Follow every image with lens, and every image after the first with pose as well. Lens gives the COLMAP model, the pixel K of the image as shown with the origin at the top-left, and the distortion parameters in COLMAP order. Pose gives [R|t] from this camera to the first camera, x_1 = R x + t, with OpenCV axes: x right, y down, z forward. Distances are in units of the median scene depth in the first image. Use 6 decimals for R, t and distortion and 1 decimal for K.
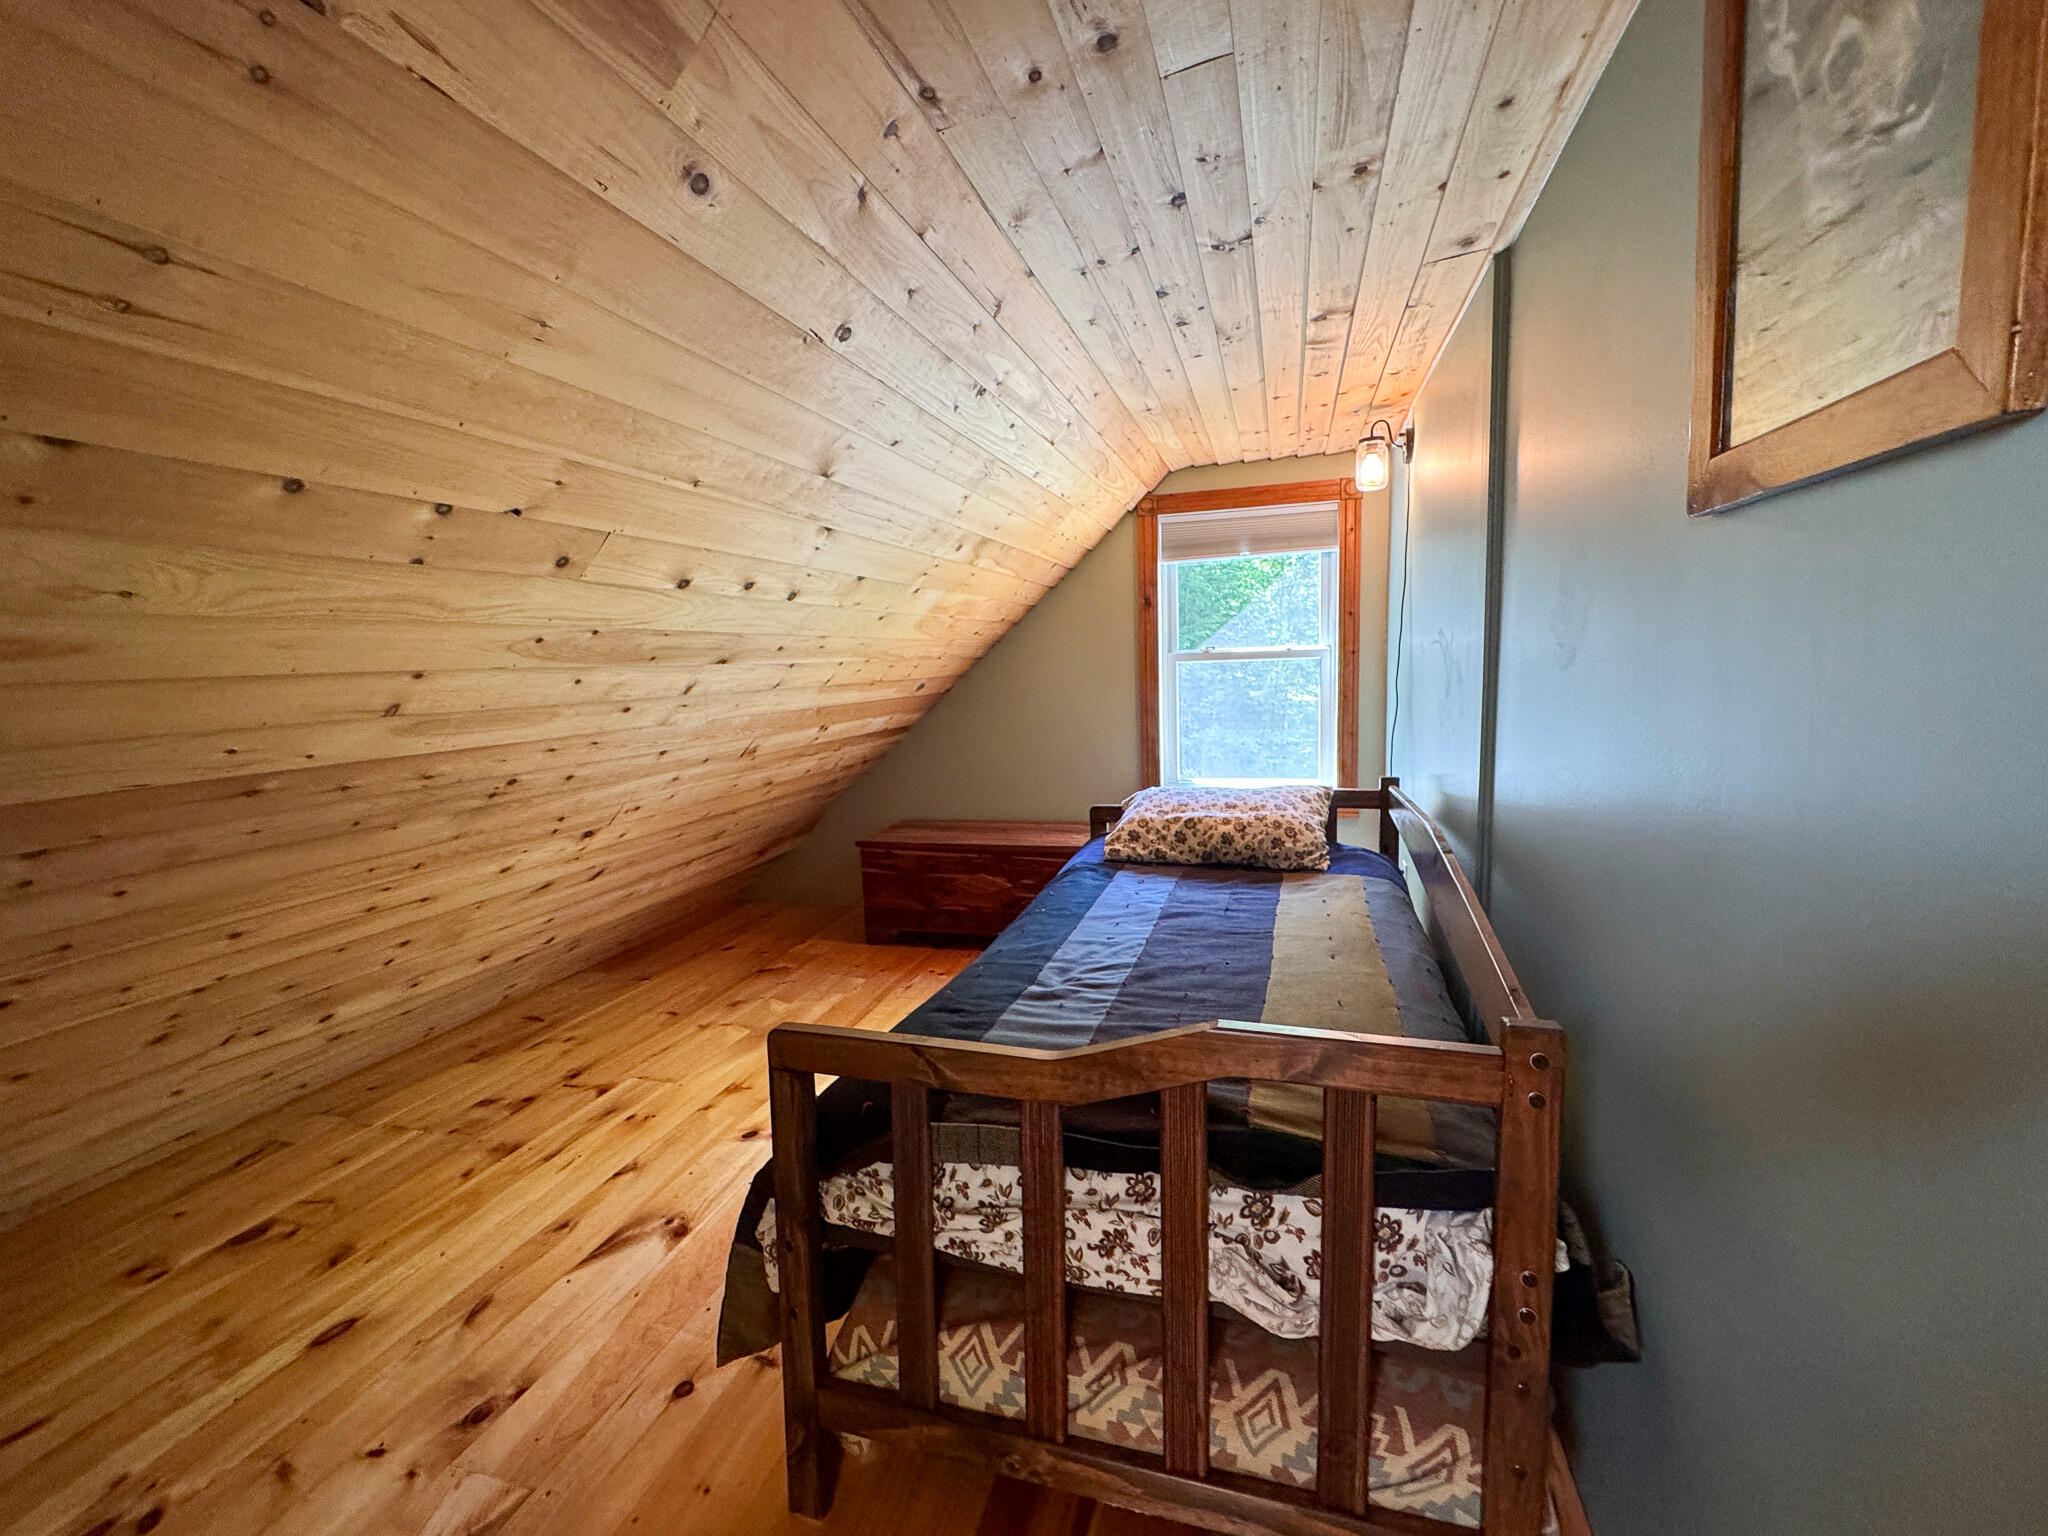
lens RADIAL K [[831.8, 0, 1024.4], [0, 831.8, 761.3], [0, 0, 1]] dist [0.002306, 0.000117]
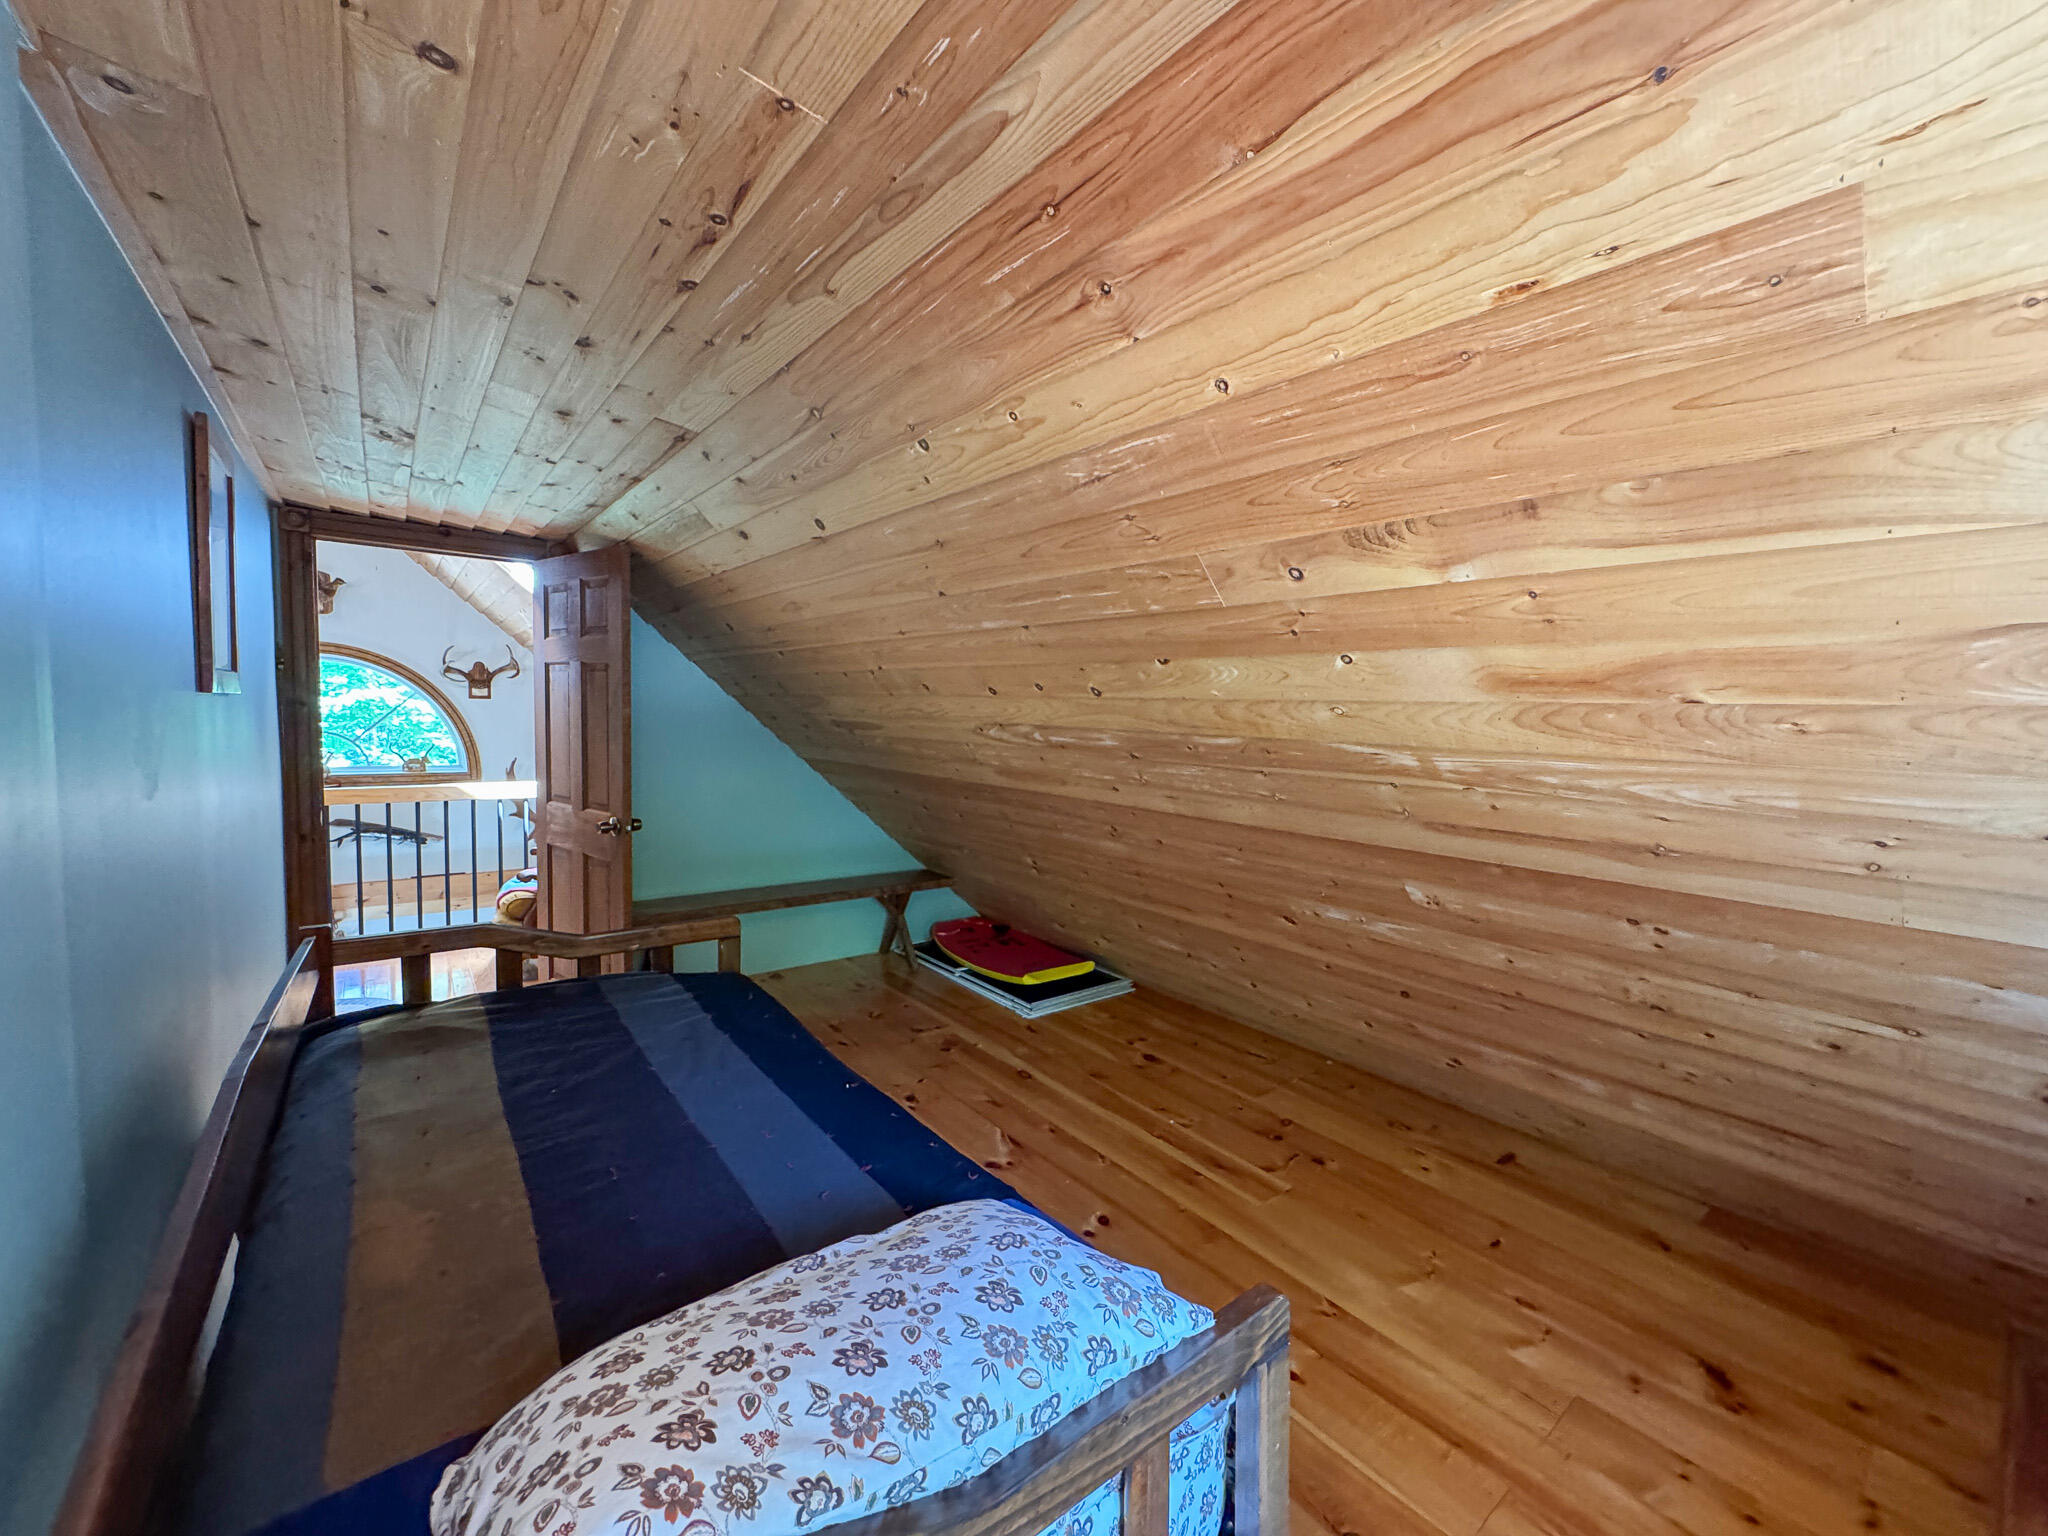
lens RADIAL K [[831.8, 0, 1029.8], [0, 831.8, 766.8], [0, 0, 1]] dist [0.002306, 0.000117]
pose [[-0.570081, 0.072501, -0.818383, 0.530283], [-0.104583, 0.981592, 0.159812, -0.251780], [0.814905, 0.176694, -0.552005, 1.480648]]
